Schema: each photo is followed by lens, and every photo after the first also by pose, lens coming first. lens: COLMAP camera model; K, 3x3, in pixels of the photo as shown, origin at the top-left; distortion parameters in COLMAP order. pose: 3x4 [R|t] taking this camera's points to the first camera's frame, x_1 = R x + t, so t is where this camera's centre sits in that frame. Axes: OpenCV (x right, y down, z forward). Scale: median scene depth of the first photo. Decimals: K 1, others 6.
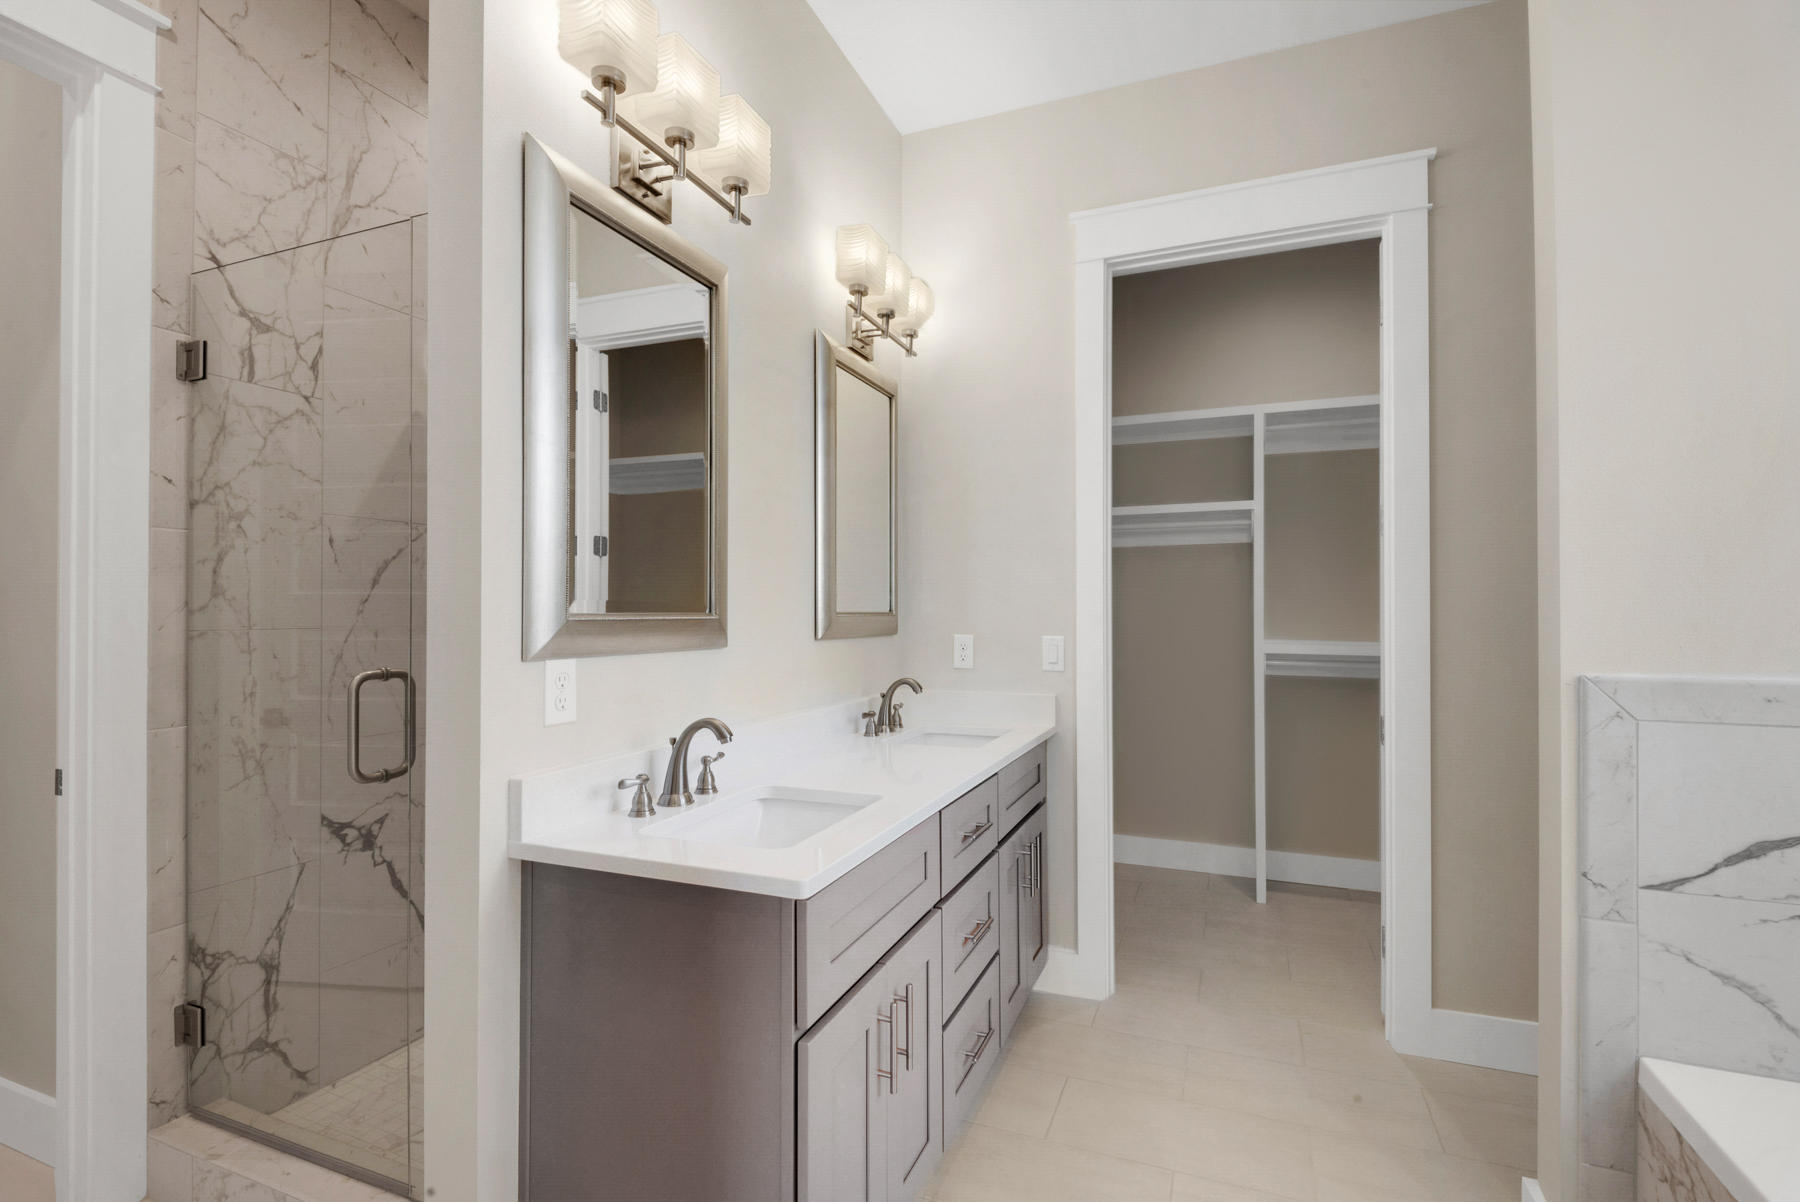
lens RADIAL K [[852.6, 0, 906.5], [0, 852.6, 603.4], [0, 0, 1]] dist [0.028069, -0.022795]
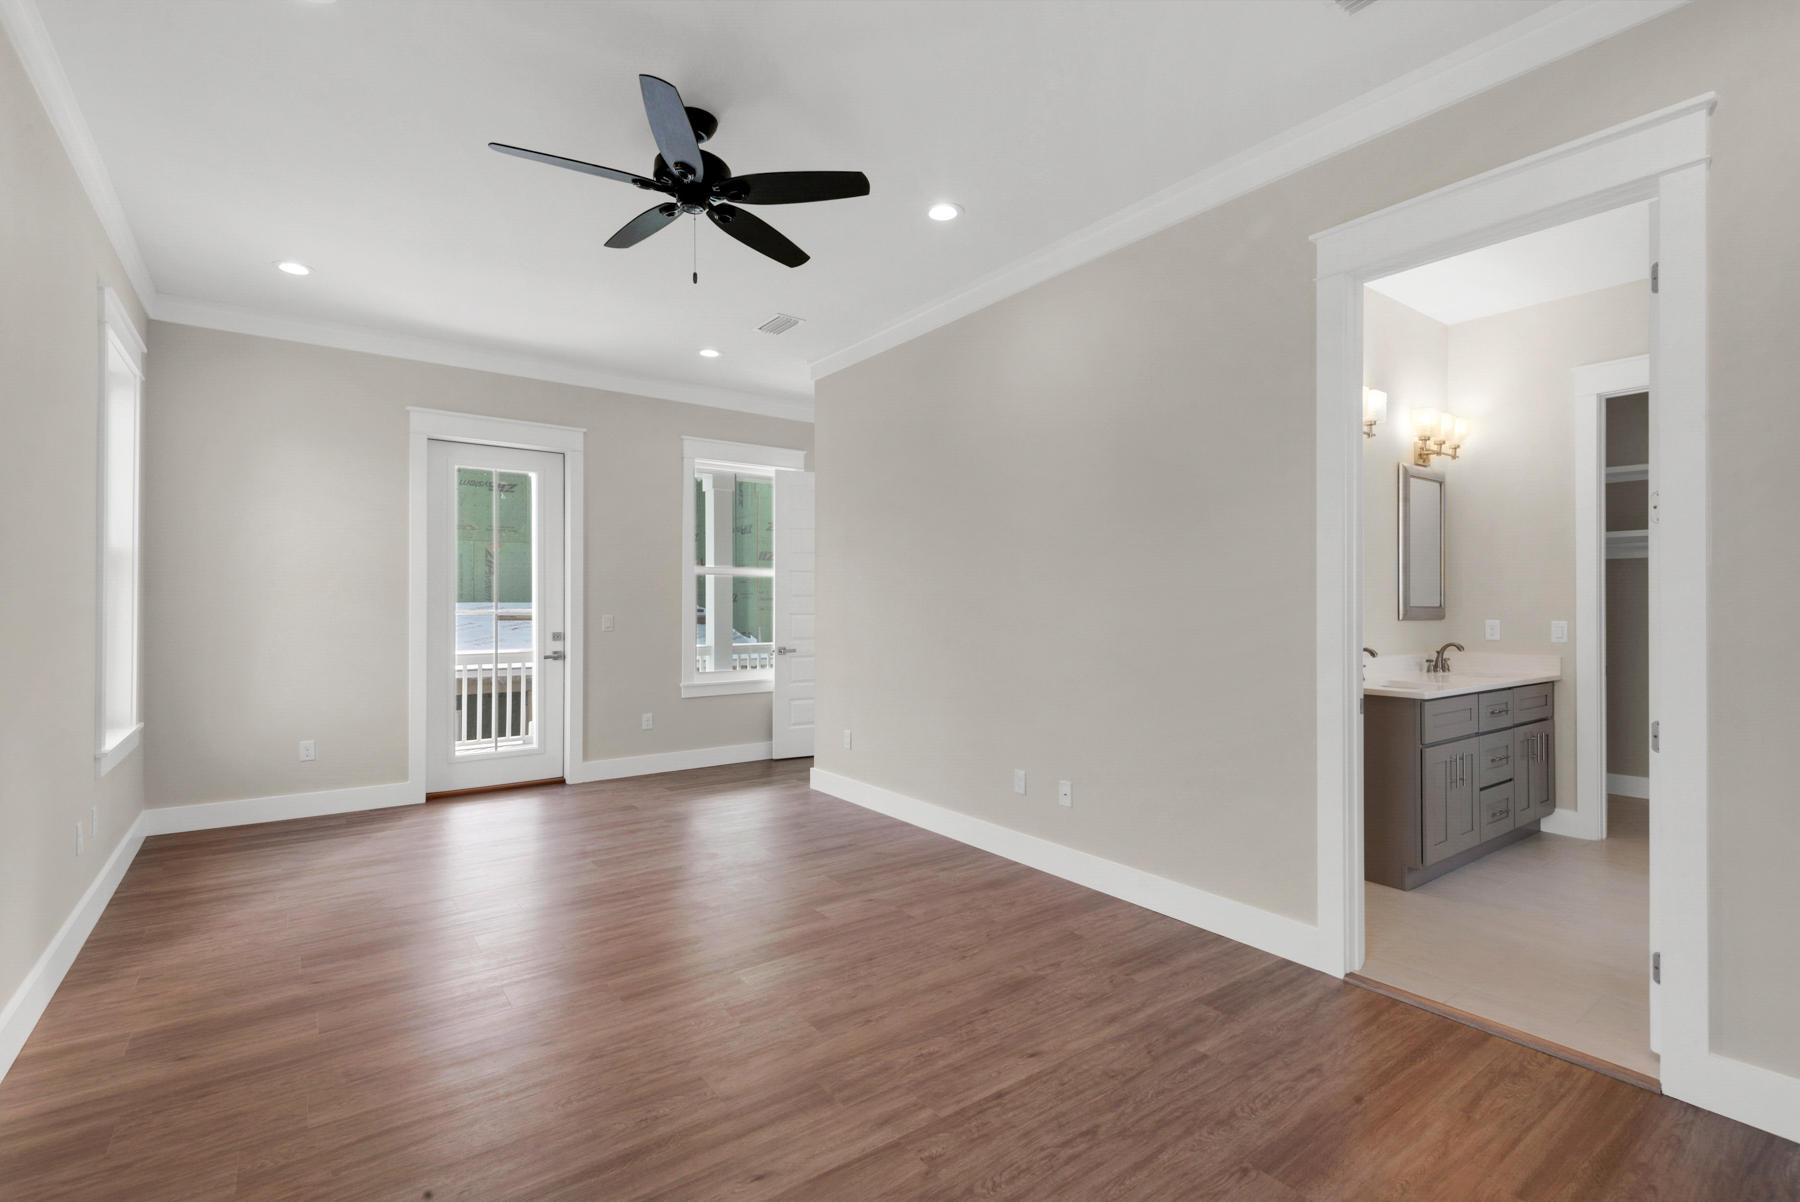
lens RADIAL K [[813.4, 0, 900.0], [0, 813.4, 601.0], [0, 0, 1]] dist [0.010120, -0.010029]
pose [[0.844808, -0.000465, -0.535069, -0.066004], [-0.003127, 0.999978, -0.005806, 0.013149], [0.535060, 0.006578, 0.844788, -1.085476]]
